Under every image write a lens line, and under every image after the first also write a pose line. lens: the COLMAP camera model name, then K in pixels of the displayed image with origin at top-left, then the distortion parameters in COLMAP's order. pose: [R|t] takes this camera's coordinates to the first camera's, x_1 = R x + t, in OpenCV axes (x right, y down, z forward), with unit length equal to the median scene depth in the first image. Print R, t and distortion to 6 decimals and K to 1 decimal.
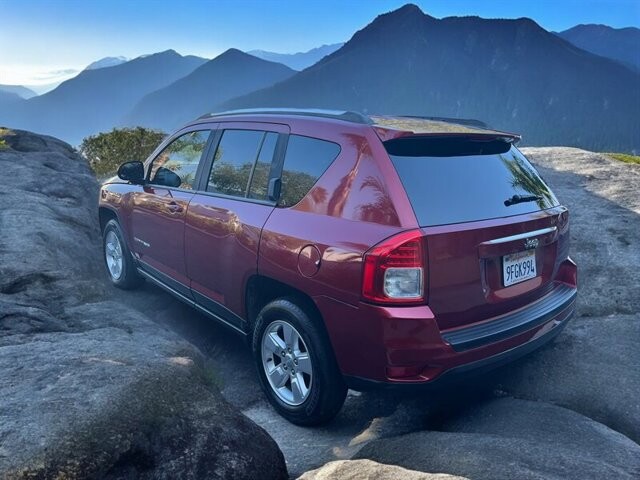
lens RADIAL K [[506.5, 0, 318.0], [0, 506.5, 242.8], [0, 0, 1]] dist [0.050479, -0.025411]
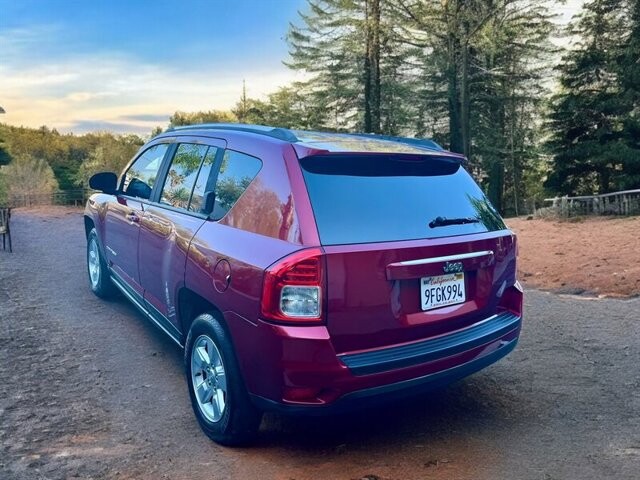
lens RADIAL K [[506.5, 0, 324.1], [0, 506.5, 236.1], [0, 0, 1]] dist [0.050479, -0.025411]
pose [[0.996705, 0.035530, -0.072912, 0.236285], [-0.038714, 0.998336, -0.042741, -0.006144], [0.071272, 0.045423, 0.996422, 0.017541]]
